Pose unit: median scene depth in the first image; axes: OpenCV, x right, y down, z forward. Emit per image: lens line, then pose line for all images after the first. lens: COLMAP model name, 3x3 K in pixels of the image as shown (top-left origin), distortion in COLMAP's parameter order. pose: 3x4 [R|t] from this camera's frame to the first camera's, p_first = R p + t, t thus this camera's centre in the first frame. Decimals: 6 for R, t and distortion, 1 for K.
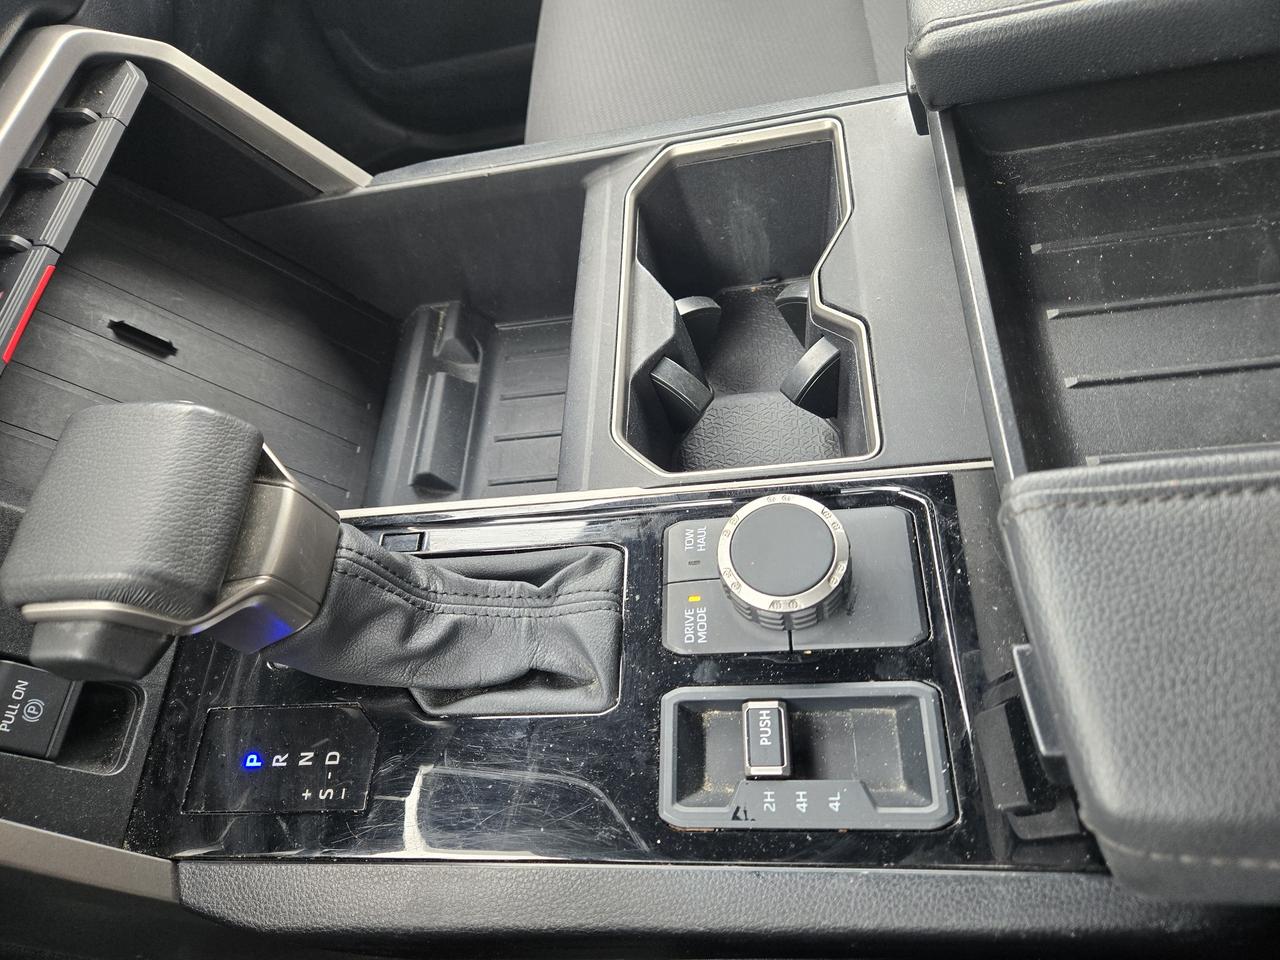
lens RADIAL K [[850.7, 0, 640.0], [0, 850.7, 480.0], [0, 0, 1]] dist [0.049937, -0.060884]
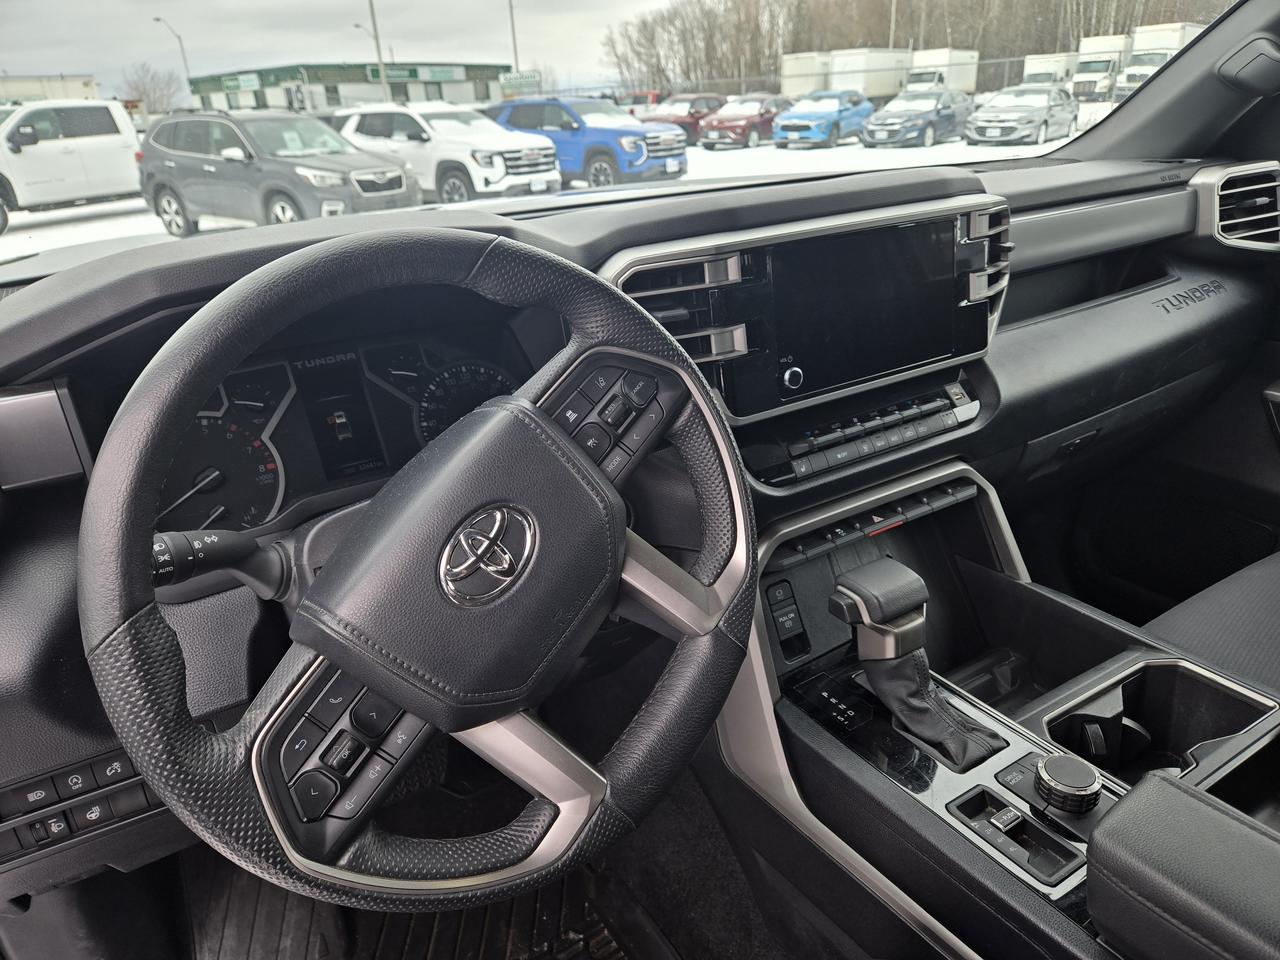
lens RADIAL K [[871.8, 0, 640.0], [0, 871.8, 480.0], [0, 0, 1]] dist [0.034186, -0.031638]
pose [[0.550246, 0.480258, -0.683068, 0.644230], [-0.747543, 0.647807, -0.146717, 0.655660], [0.372034, 0.591353, 0.715466, -1.295242]]
